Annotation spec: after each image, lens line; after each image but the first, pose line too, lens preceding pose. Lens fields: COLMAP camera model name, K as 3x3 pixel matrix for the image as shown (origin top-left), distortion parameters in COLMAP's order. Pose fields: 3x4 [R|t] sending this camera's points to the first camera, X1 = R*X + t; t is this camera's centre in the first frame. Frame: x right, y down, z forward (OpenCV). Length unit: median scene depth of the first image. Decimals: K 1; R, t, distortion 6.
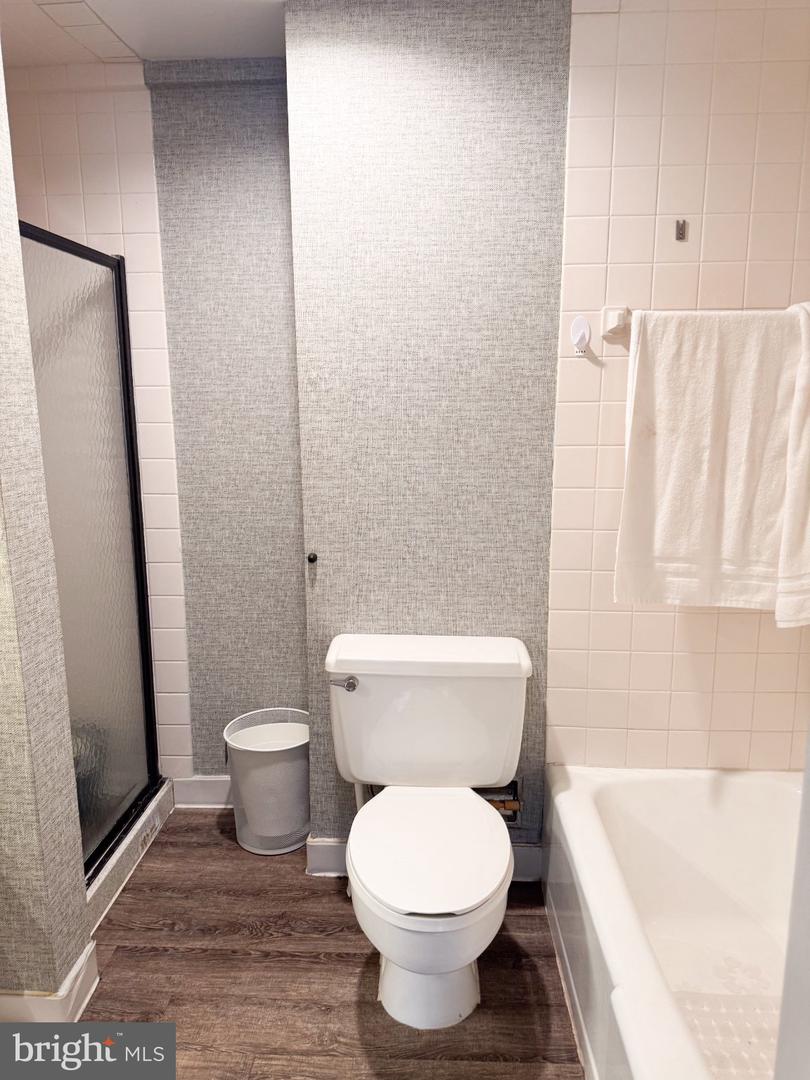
lens RADIAL K [[765.3, 0, 405.0], [0, 765.3, 540.0], [0, 0, 1]] dist [0.046492, -0.080005]
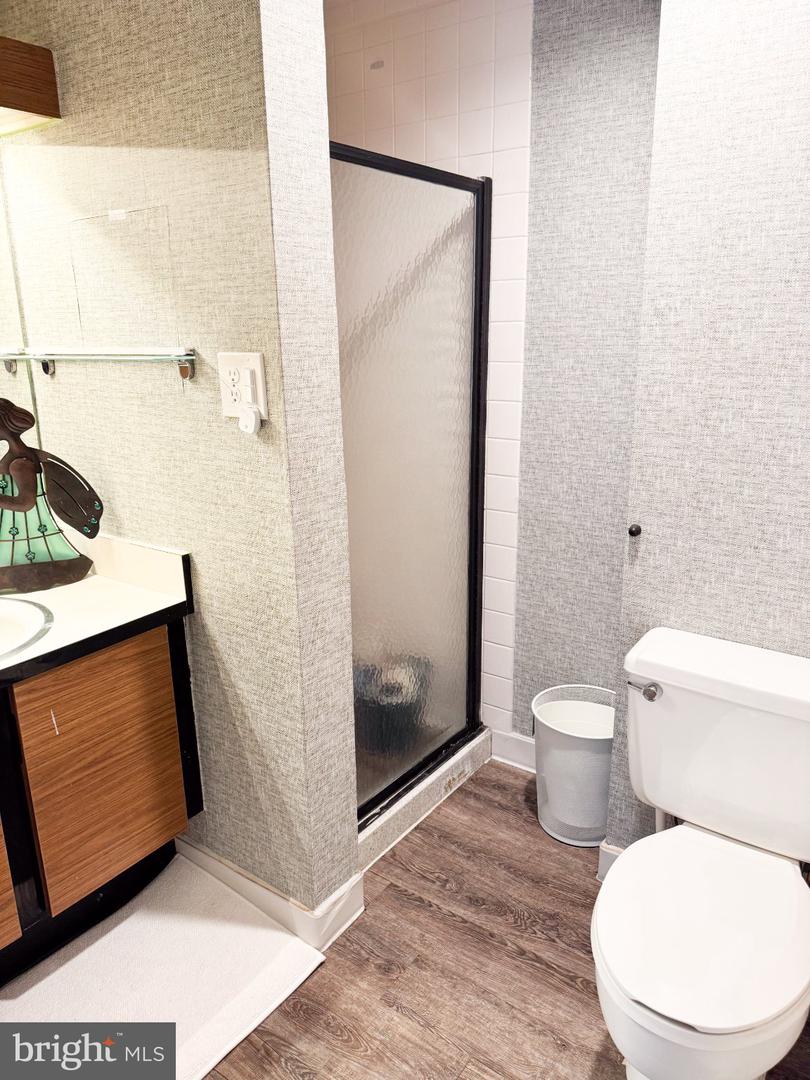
lens RADIAL K [[765.3, 0, 405.0], [0, 765.3, 540.0], [0, 0, 1]] dist [0.046492, -0.080005]
pose [[0.835858, 0.142542, -0.530116, 0.111129], [-0.095930, 0.988768, 0.114611, -0.037311], [0.540498, -0.044944, 0.840144, 0.161600]]
